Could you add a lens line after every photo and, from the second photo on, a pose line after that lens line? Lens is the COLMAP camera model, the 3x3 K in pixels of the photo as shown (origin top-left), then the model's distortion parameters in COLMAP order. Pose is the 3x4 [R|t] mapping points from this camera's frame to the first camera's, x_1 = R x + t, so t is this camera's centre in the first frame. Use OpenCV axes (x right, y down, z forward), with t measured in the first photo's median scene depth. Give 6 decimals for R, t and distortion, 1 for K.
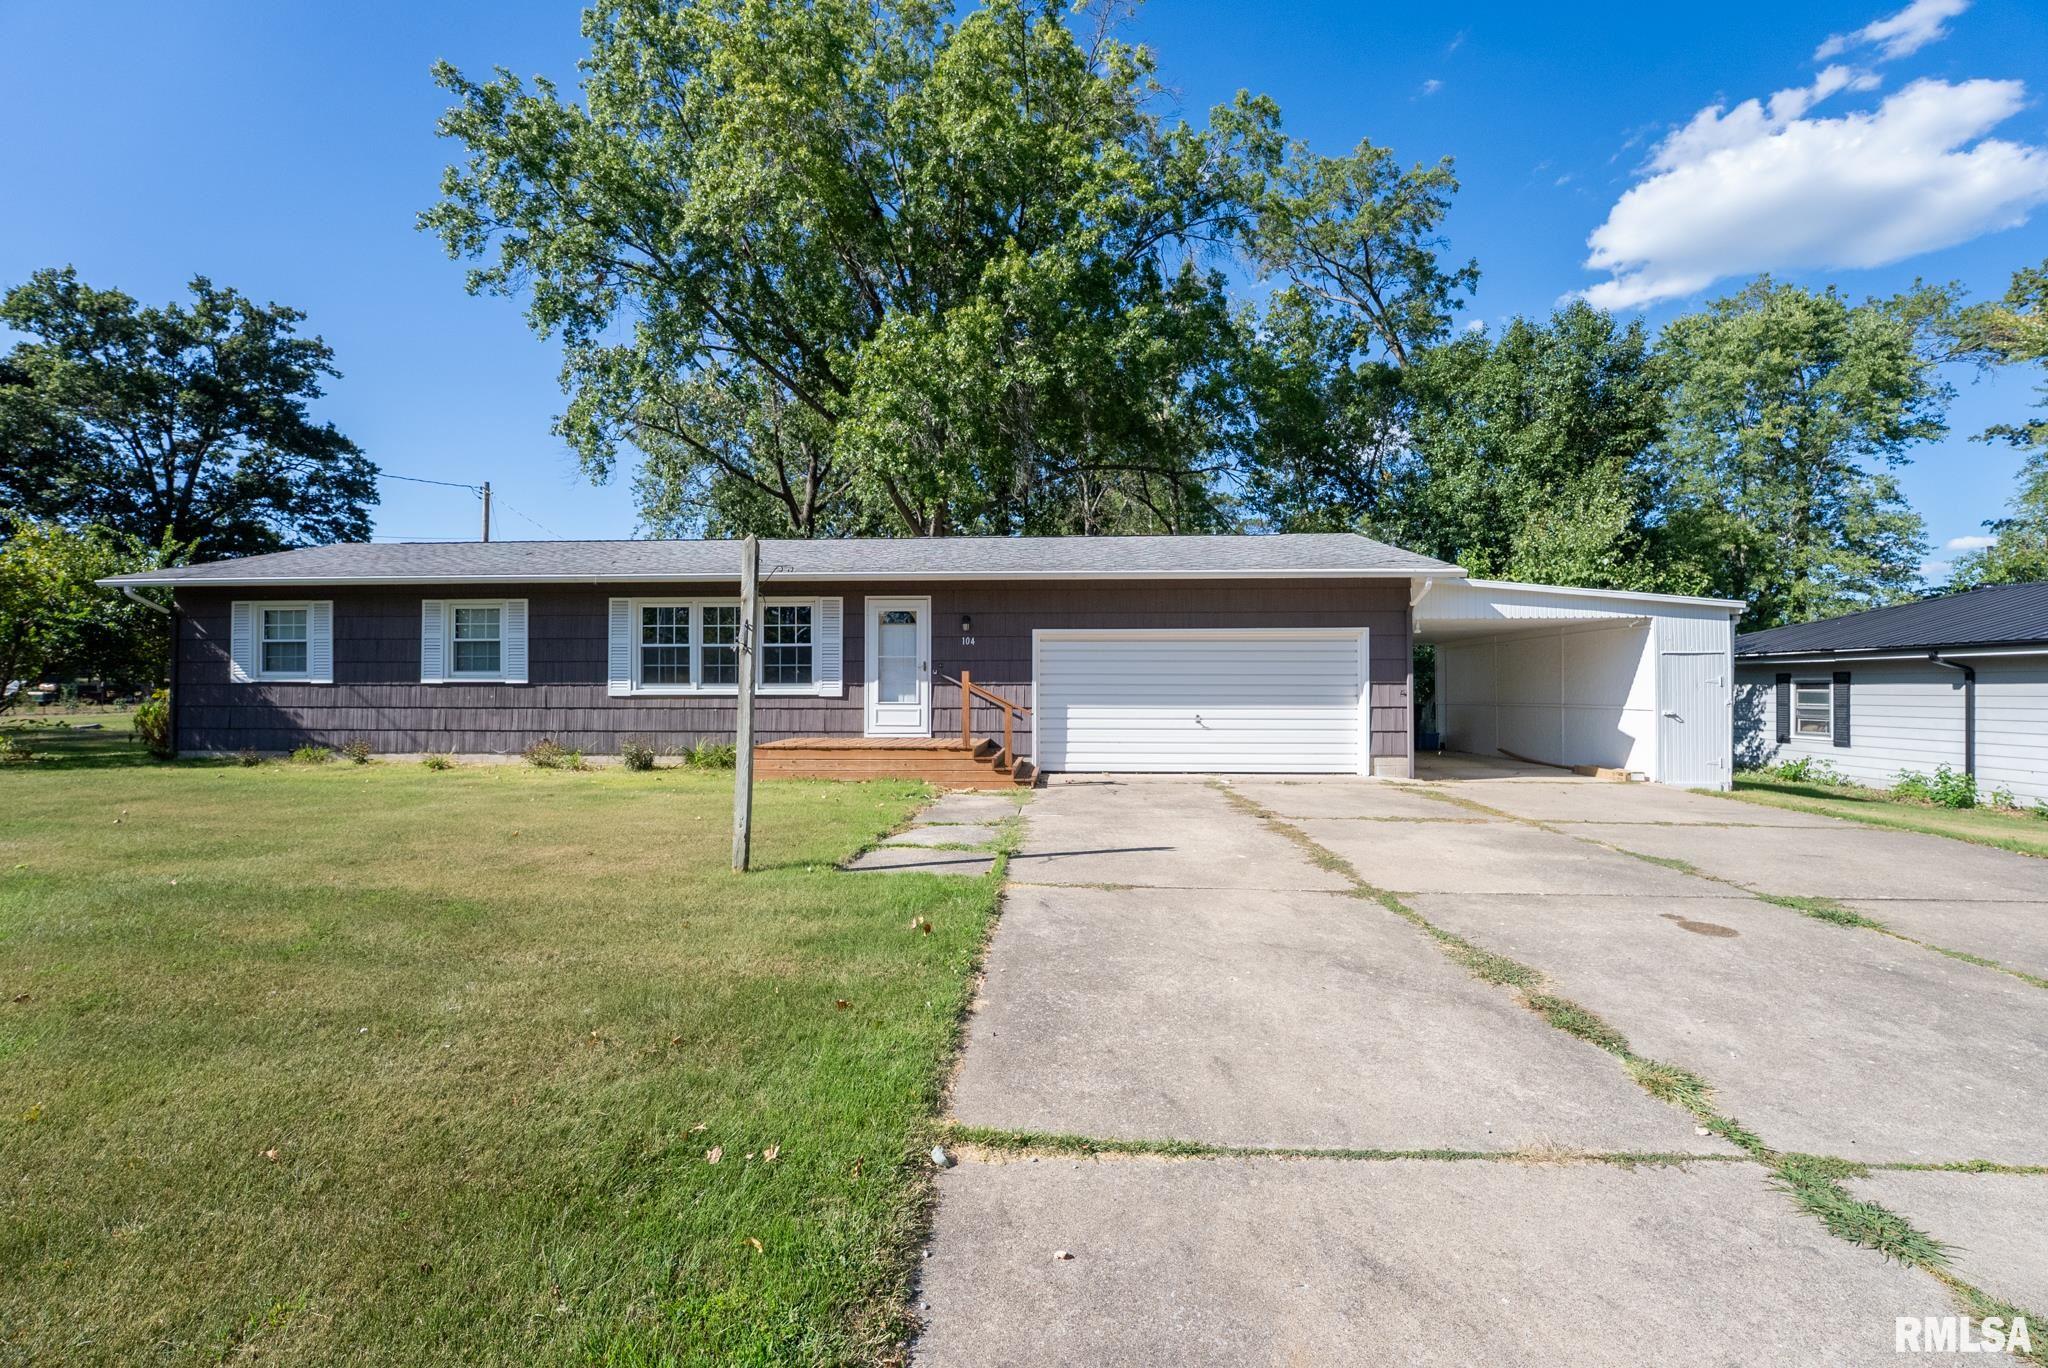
lens RADIAL K [[841.6, 0, 1020.1], [0, 841.6, 688.3], [0, 0, 1]] dist [-0.024115, -0.000104]
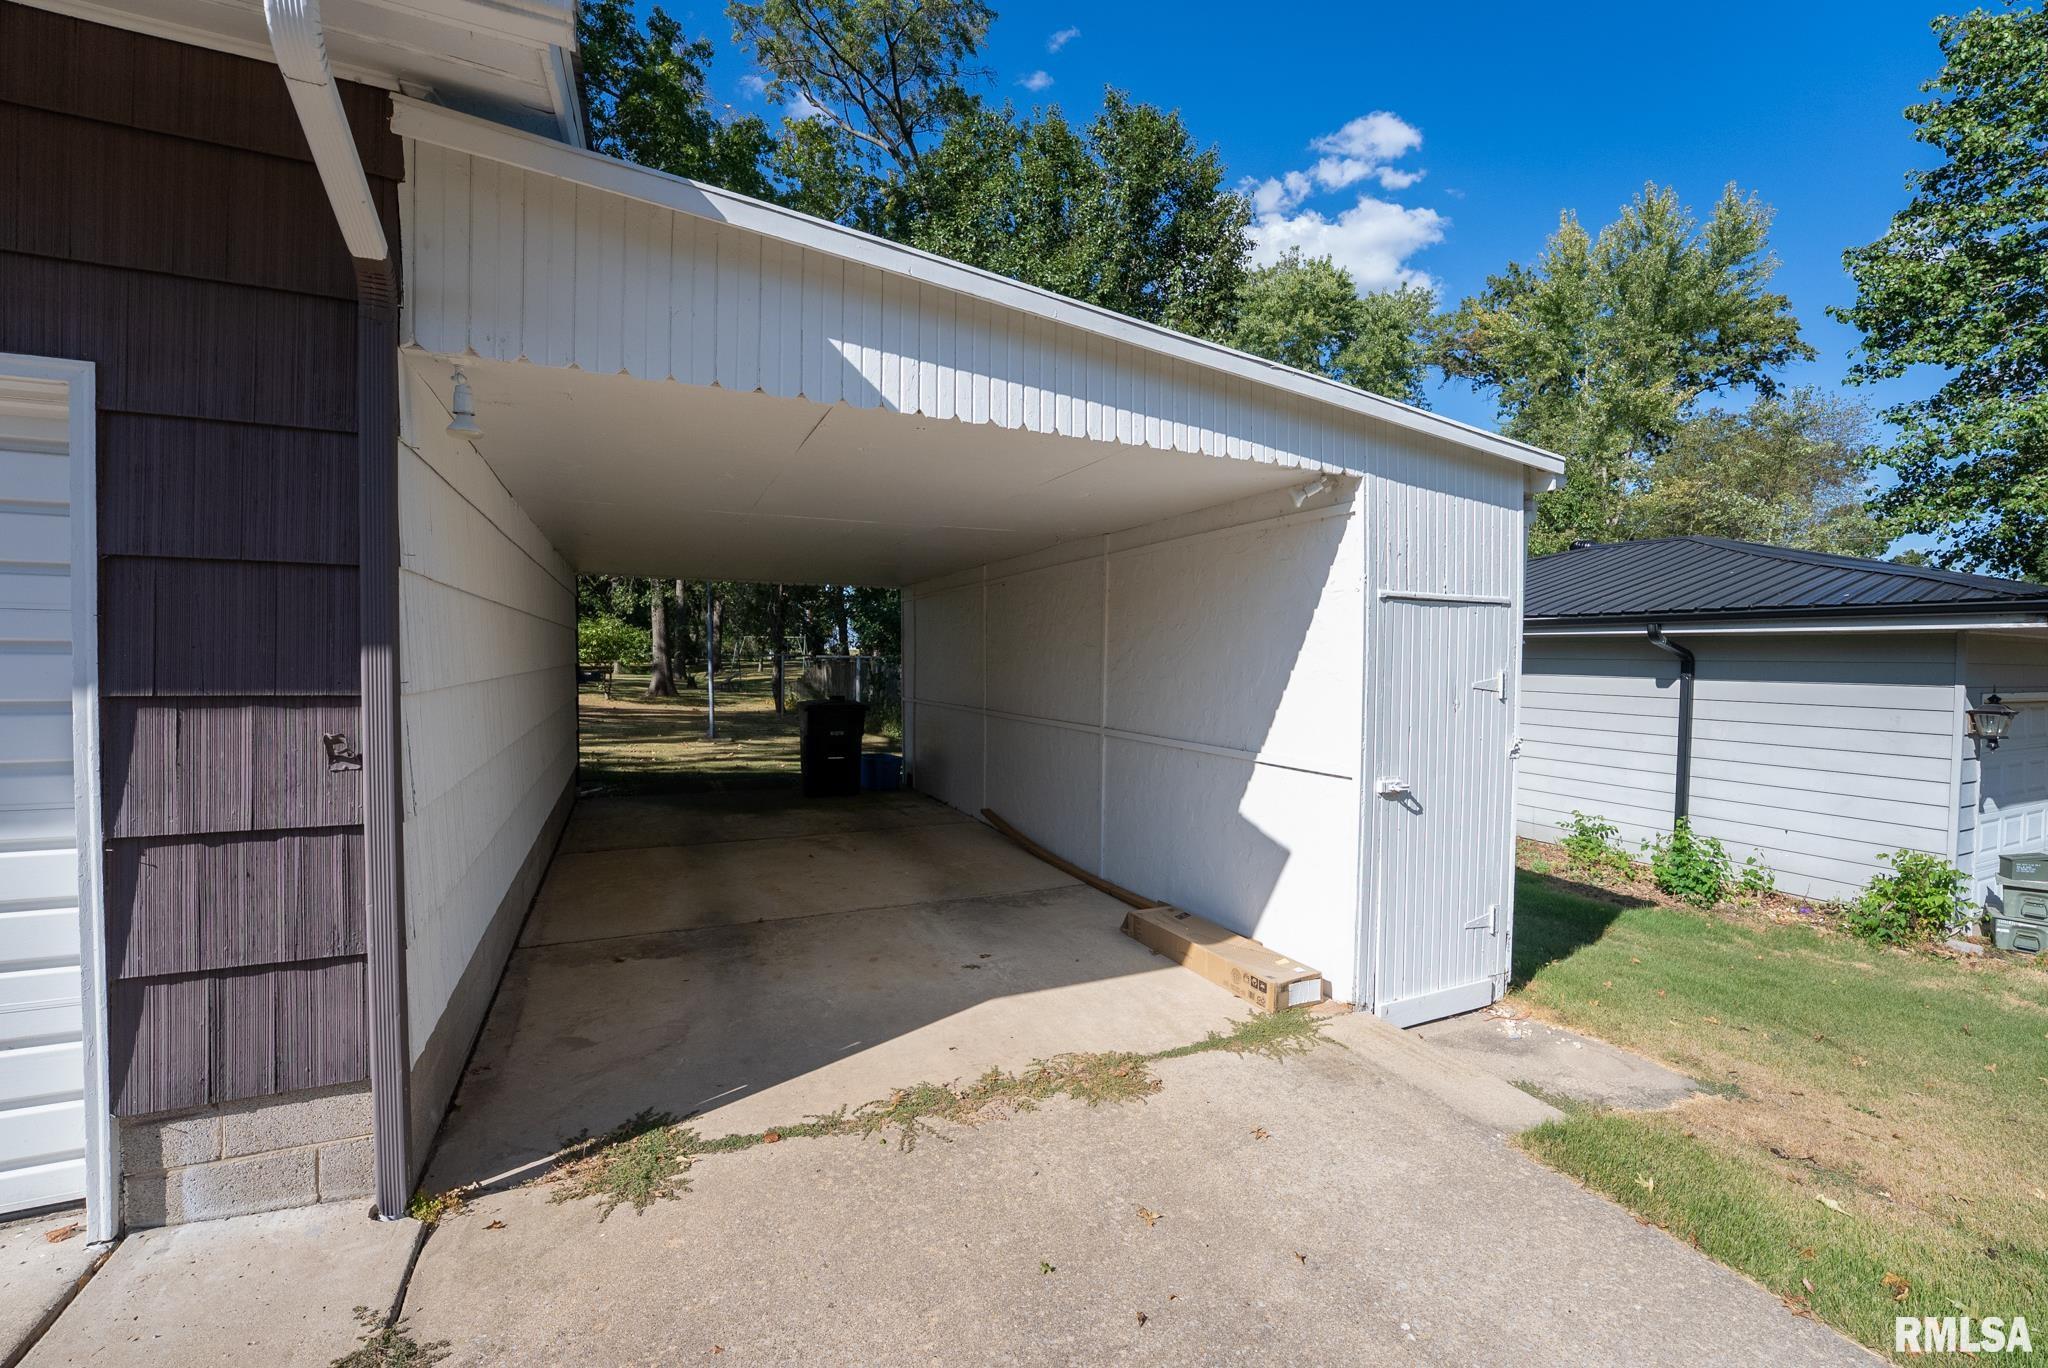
lens RADIAL K [[841.6, 0, 1020.1], [0, 841.6, 688.3], [0, 0, 1]] dist [-0.024115, -0.000104]
pose [[0.891128, -0.004339, 0.453731, 0.491268], [-0.015352, 0.999093, 0.039706, -0.017139], [-0.453492, -0.042349, 0.890254, 0.749578]]
